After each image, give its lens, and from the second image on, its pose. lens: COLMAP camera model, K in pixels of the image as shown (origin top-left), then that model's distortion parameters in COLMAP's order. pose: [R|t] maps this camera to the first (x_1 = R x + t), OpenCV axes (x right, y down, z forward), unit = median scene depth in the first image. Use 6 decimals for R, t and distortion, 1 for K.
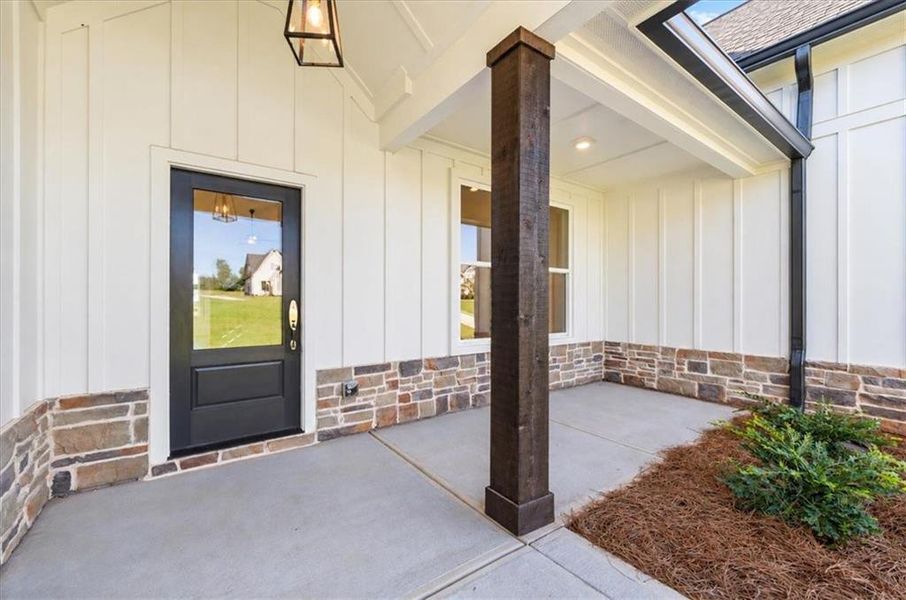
lens RADIAL K [[377.2, 0, 450.7], [0, 377.2, 301.0], [0, 0, 1]] dist [0.000975, 0.000611]
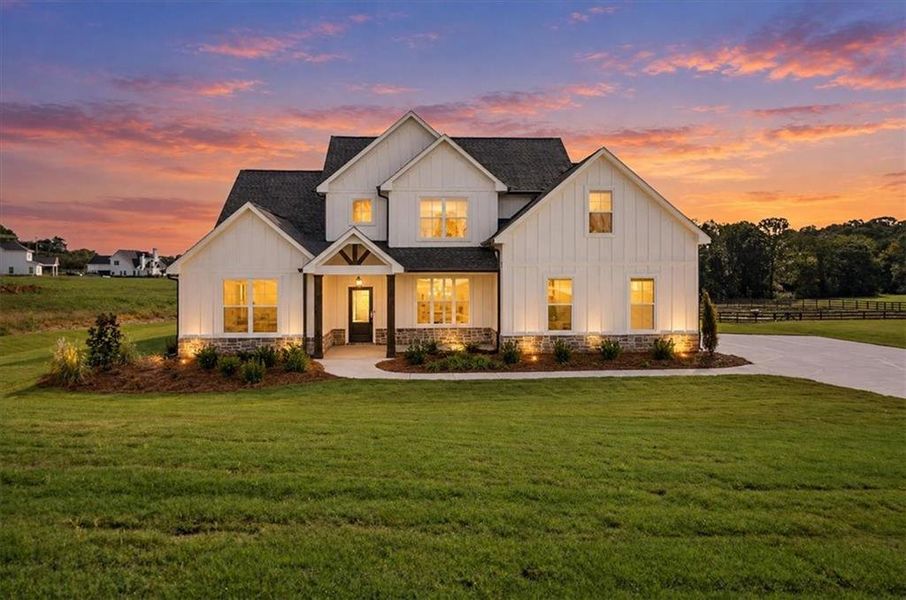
lens RADIAL K [[733.2, 0, 446.7], [0, 733.2, 293.9], [0, 0, 1]] dist [0.006913, 0.016414]
pose [[0.848621, 0.000320, -0.529002, 4.888241], [0.008097, 0.999875, 0.013594, -0.330401], [0.528940, -0.015820, 0.848512, -5.827098]]
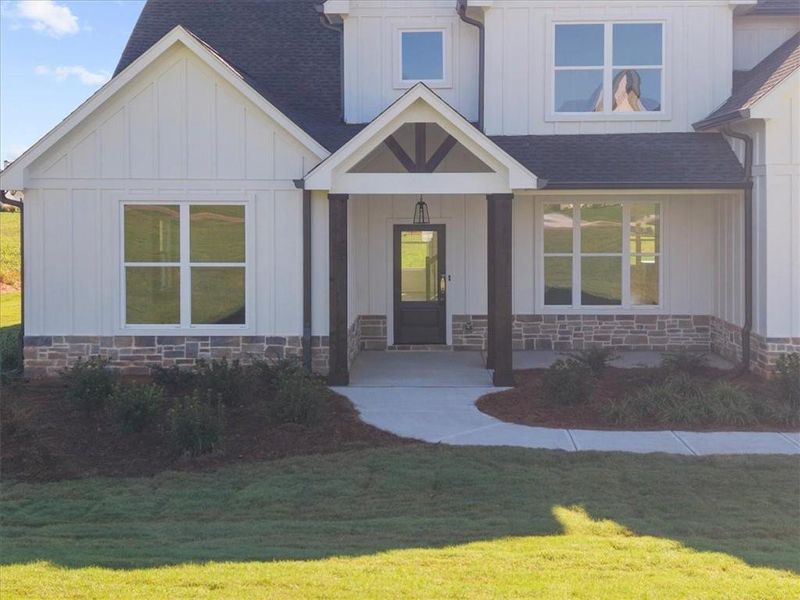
lens RADIAL K [[1173.1, 0, 382.8], [0, 1173.1, 287.3], [0, 0, 1]] dist [0.192232, 0.000000]
pose [[0.802298, 0.025877, -0.596363, 3.095484], [0.004783, 0.998749, 0.049772, -0.277362], [0.596905, -0.042785, 0.801170, -4.253436]]
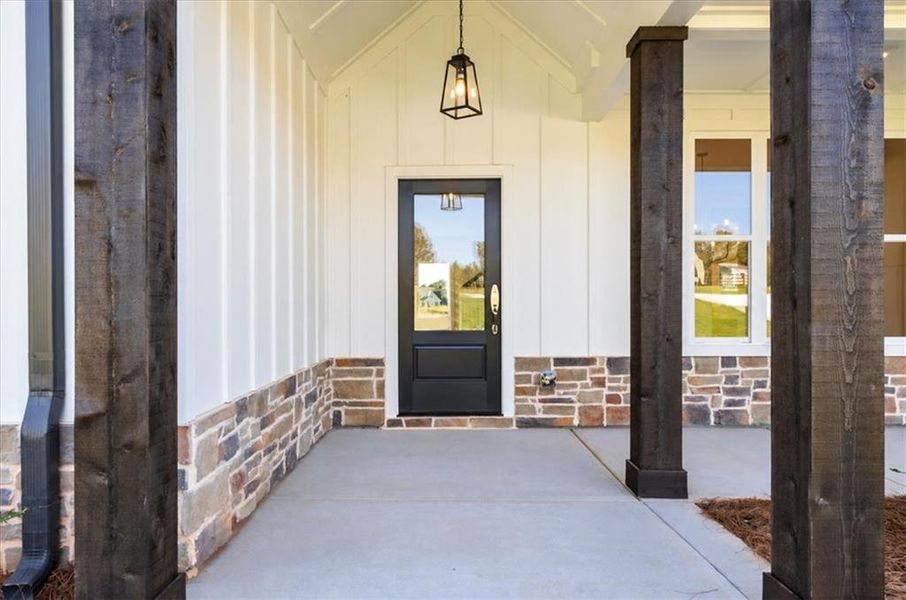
lens RADIAL K [[733.2, 0, 452.5], [0, 733.2, 306.0], [0, 0, 1]] dist [0.006913, 0.016414]
pose [[0.810152, -0.004545, -0.586202, 0.669625], [0.005554, 0.999985, -0.000077, 0.047309], [0.586194, -0.003193, 0.810165, -0.696211]]
